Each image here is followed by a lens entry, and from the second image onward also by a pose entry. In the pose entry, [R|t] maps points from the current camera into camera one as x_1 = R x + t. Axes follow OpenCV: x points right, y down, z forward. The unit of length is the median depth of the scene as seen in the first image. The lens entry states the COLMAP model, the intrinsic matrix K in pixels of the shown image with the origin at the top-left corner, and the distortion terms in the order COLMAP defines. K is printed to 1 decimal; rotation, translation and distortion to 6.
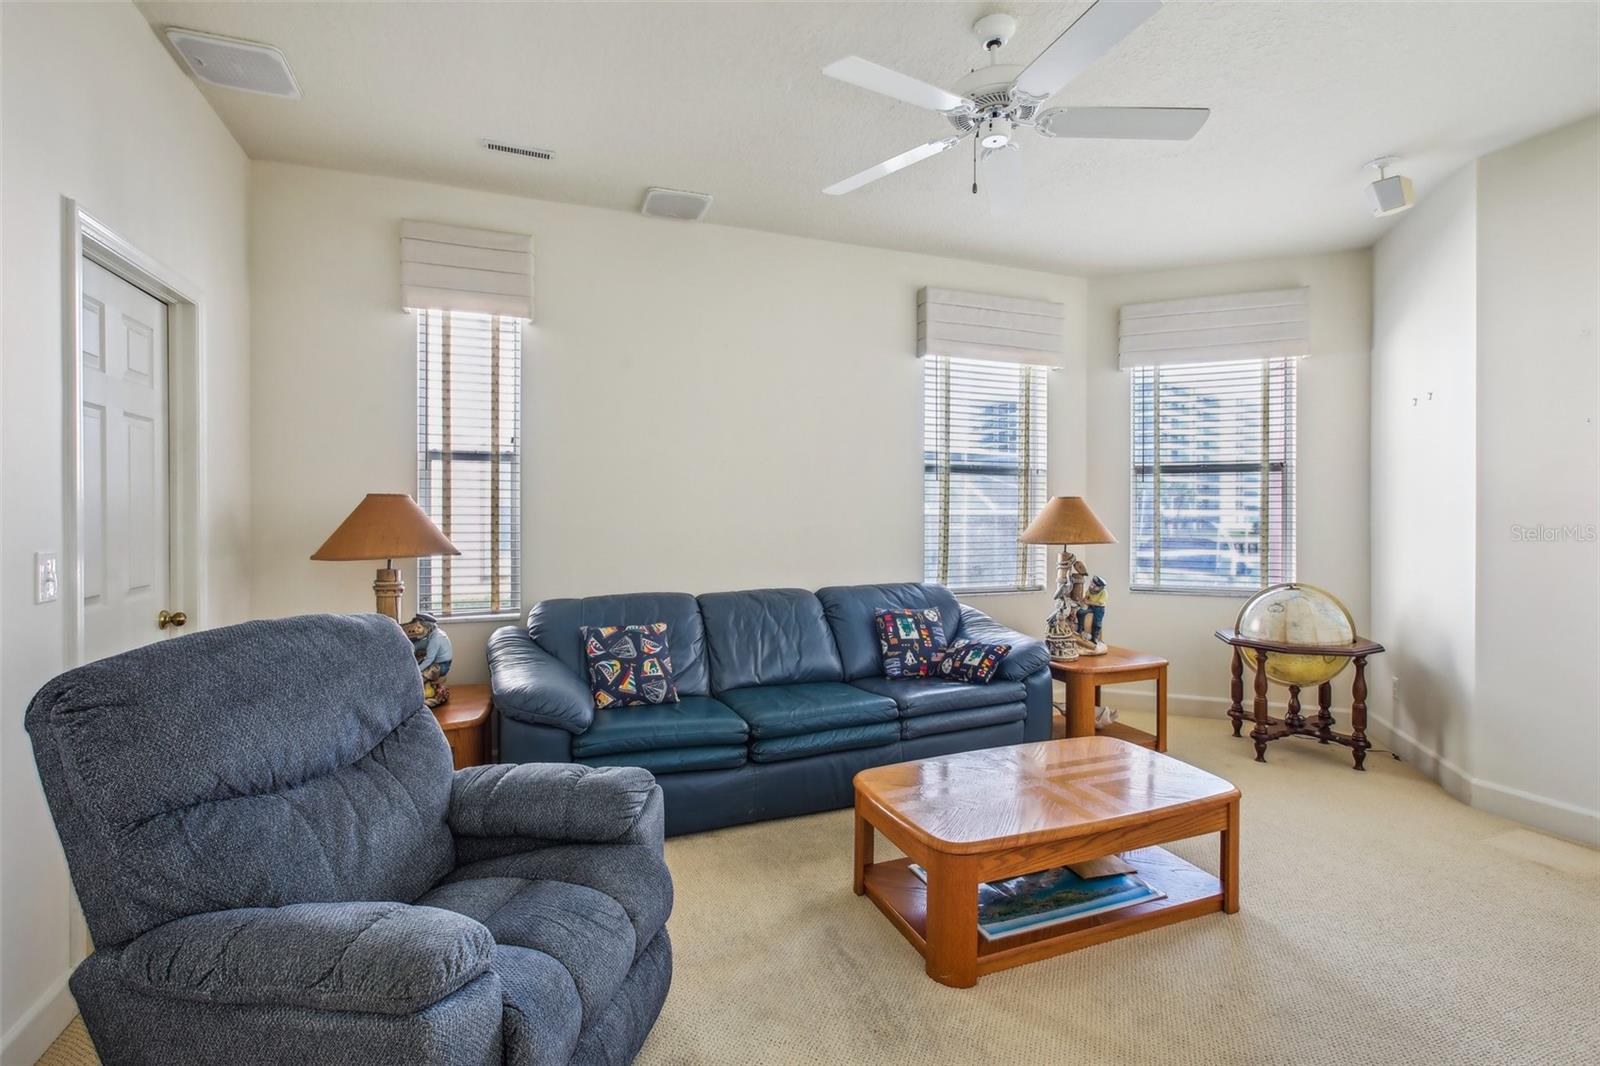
lens RADIAL K [[734.5, 0, 788.6], [0, 734.5, 535.8], [0, 0, 1]] dist [-0.012725, 0.006544]
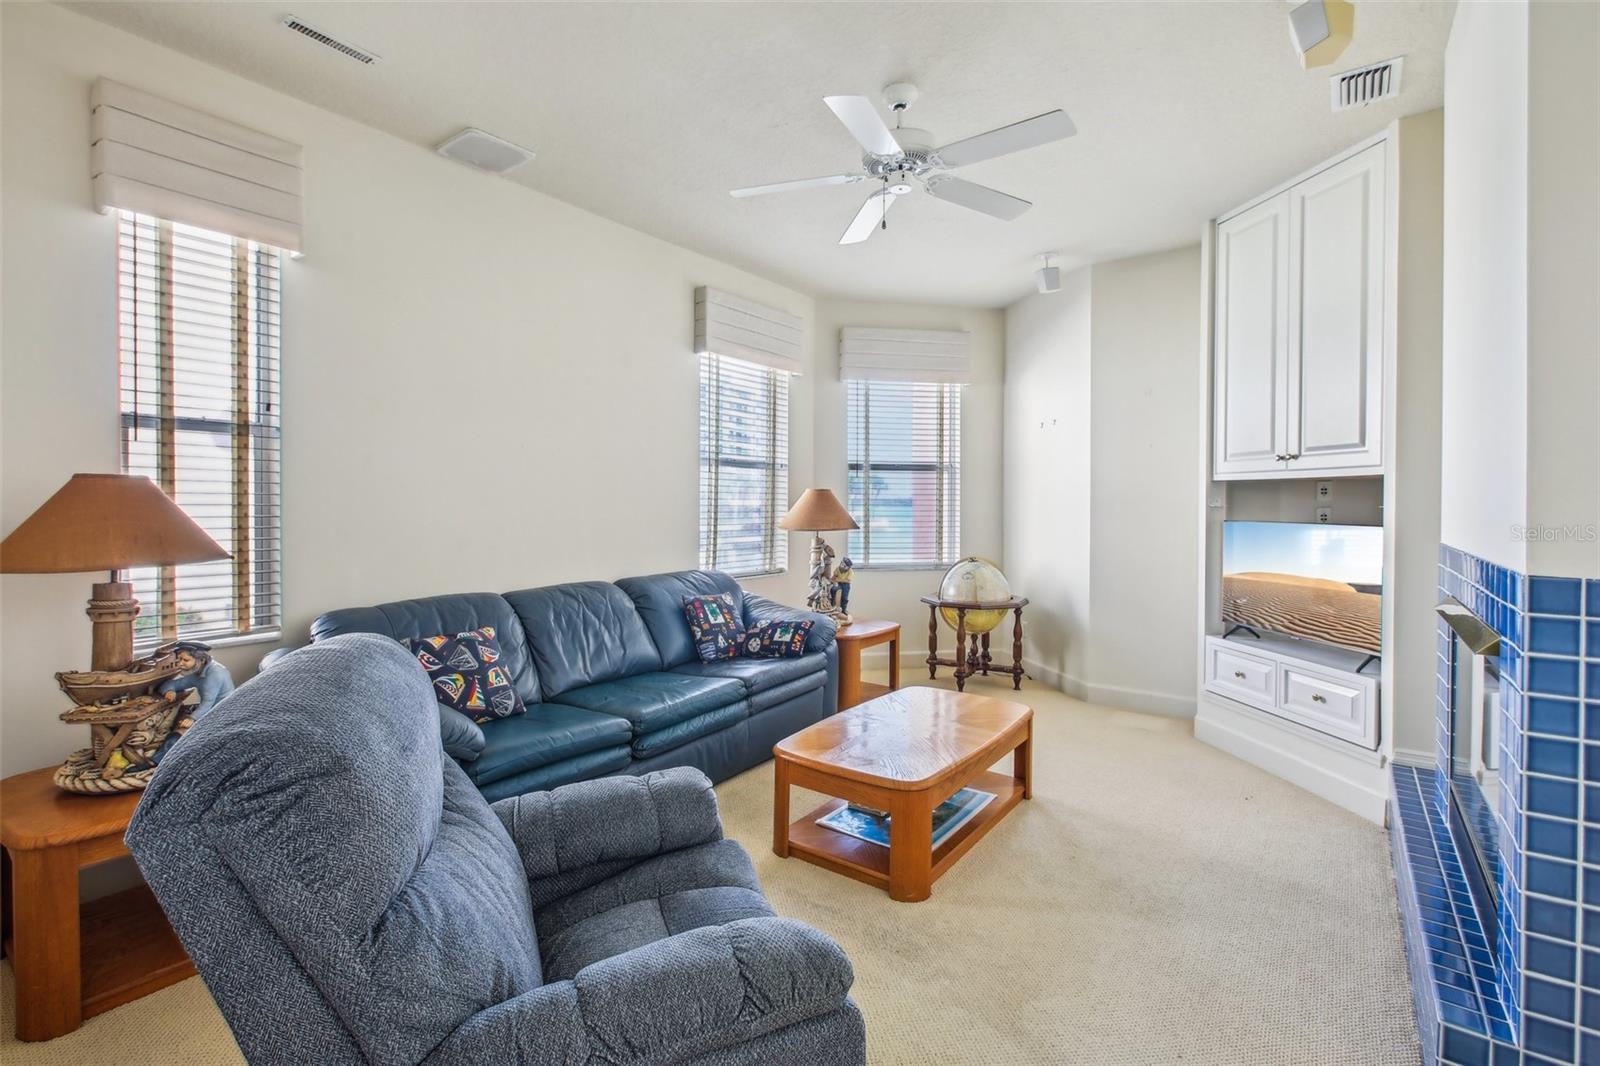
lens RADIAL K [[734.5, 0, 798.8], [0, 734.5, 532.1], [0, 0, 1]] dist [-0.012725, 0.006544]
pose [[0.843673, -0.019013, 0.536521, -0.320633], [0.013712, 0.999810, 0.013869, -0.002758], [-0.536683, -0.004344, 0.843773, 0.055410]]
